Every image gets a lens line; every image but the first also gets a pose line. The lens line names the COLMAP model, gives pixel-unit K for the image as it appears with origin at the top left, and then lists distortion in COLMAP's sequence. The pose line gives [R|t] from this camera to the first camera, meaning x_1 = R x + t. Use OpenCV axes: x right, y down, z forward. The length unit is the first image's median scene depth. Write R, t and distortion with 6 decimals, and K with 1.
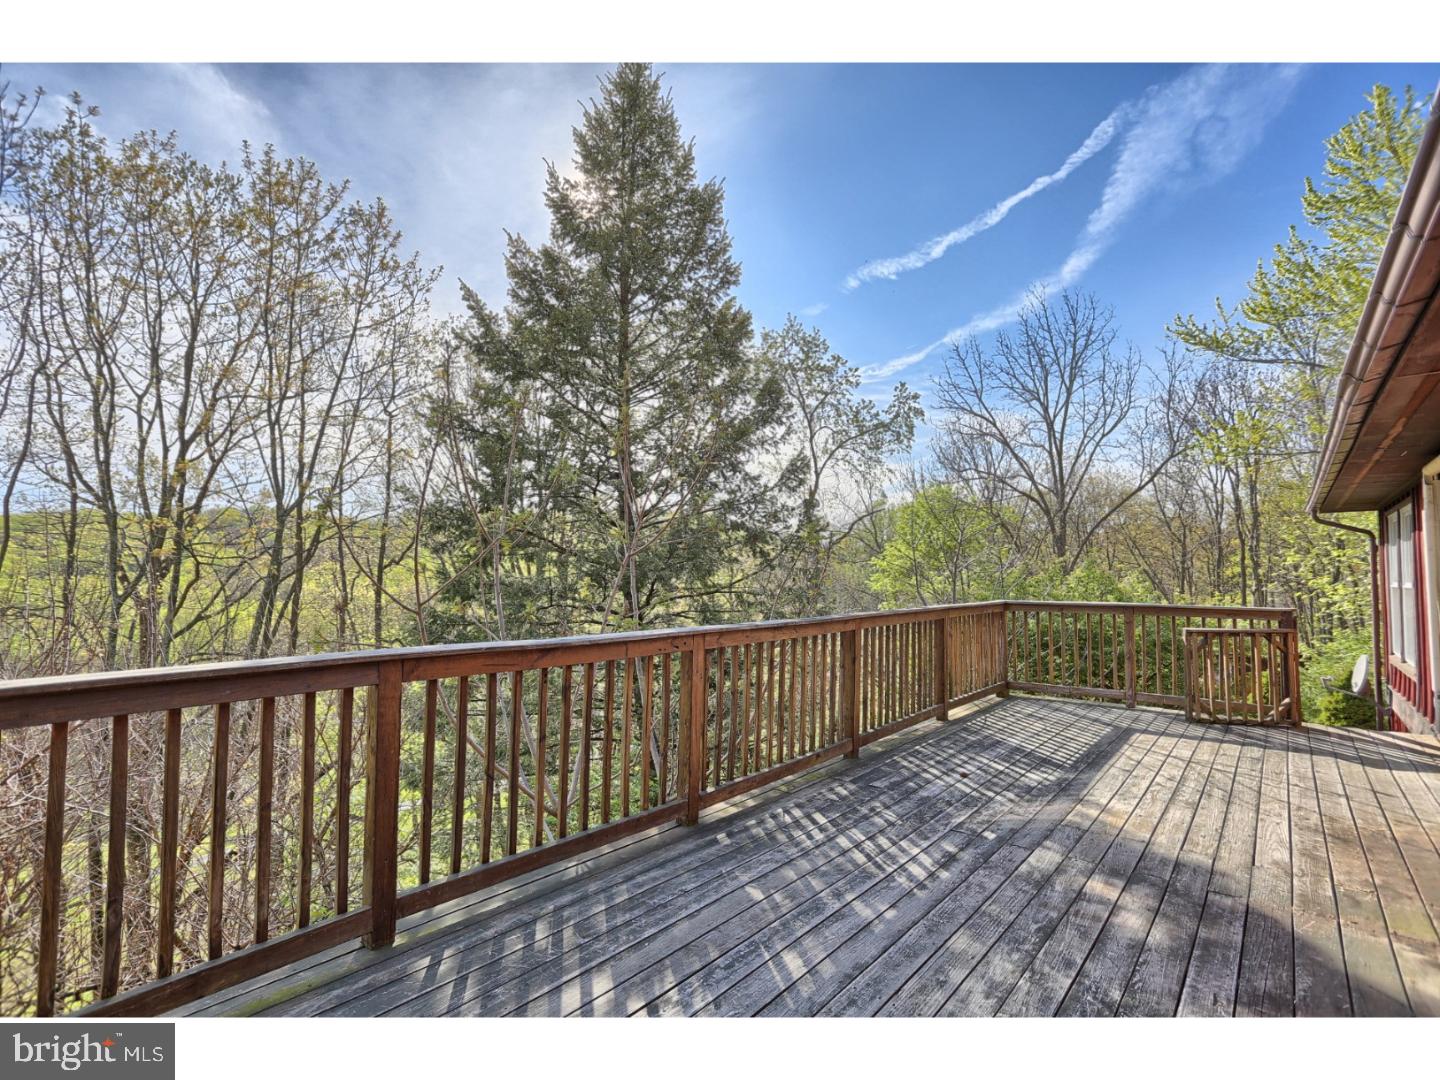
lens RADIAL K [[687.6, 0, 717.5], [0, 687.6, 536.7], [0, 0, 1]] dist [-0.070299, 0.023674]
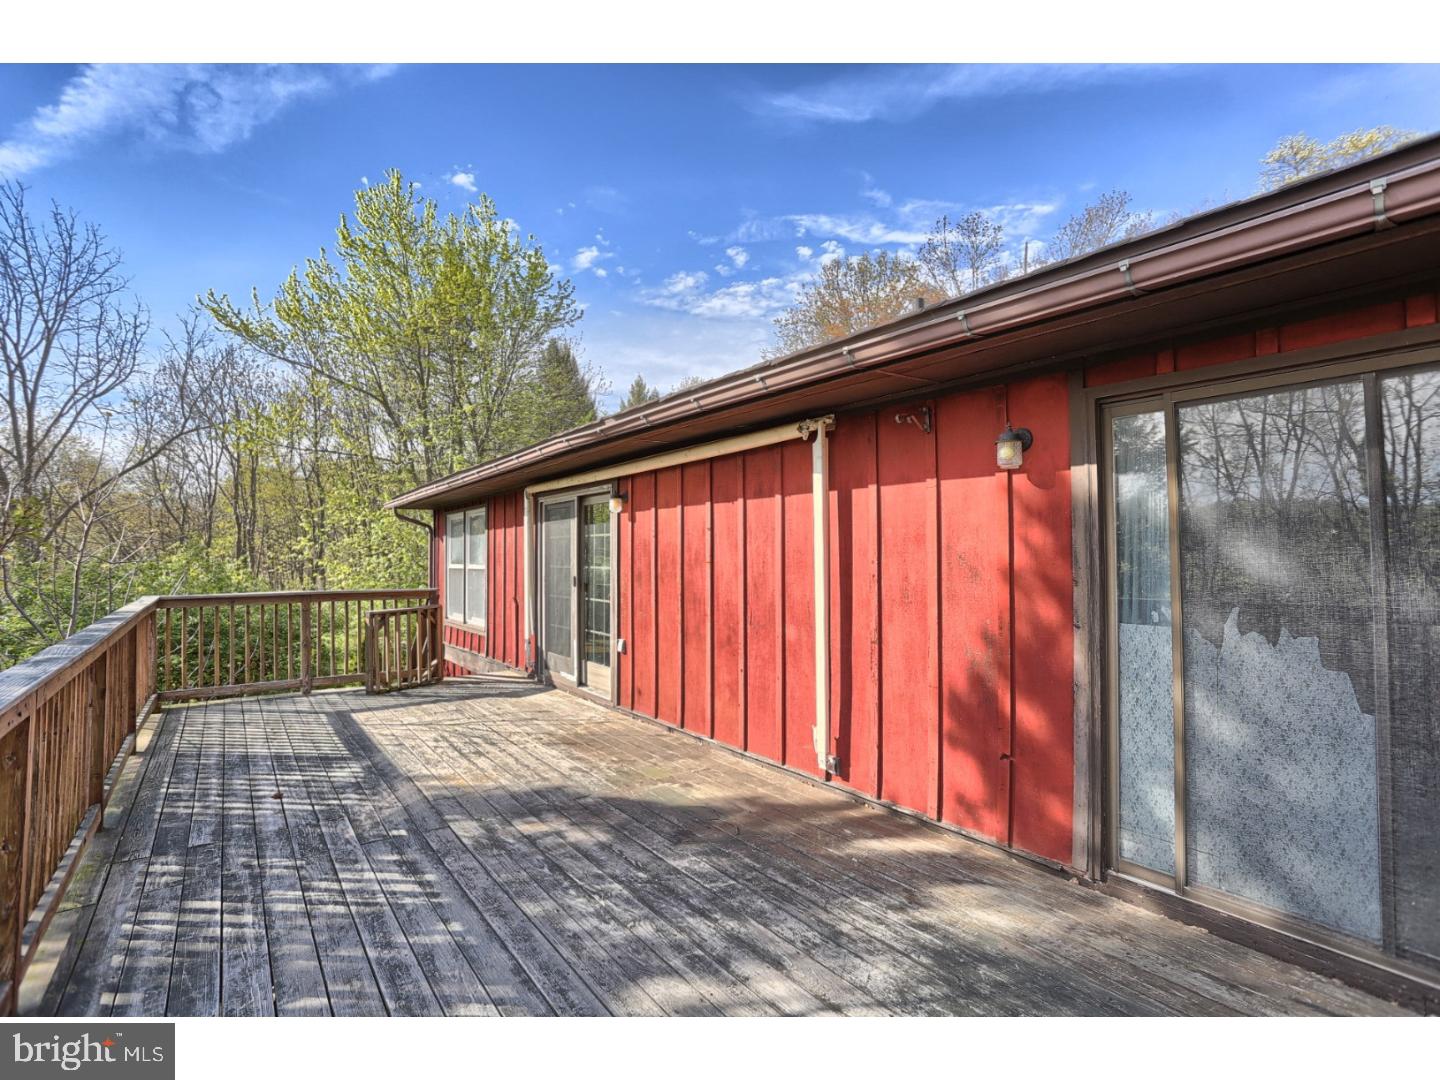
lens RADIAL K [[687.6, 0, 717.5], [0, 687.6, 536.7], [0, 0, 1]] dist [-0.070299, 0.023674]
pose [[0.245970, 0.014296, 0.969172, -0.380519], [-0.040601, 0.999166, -0.004434, -0.006096], [-0.968427, -0.038259, 0.246346, 0.271941]]
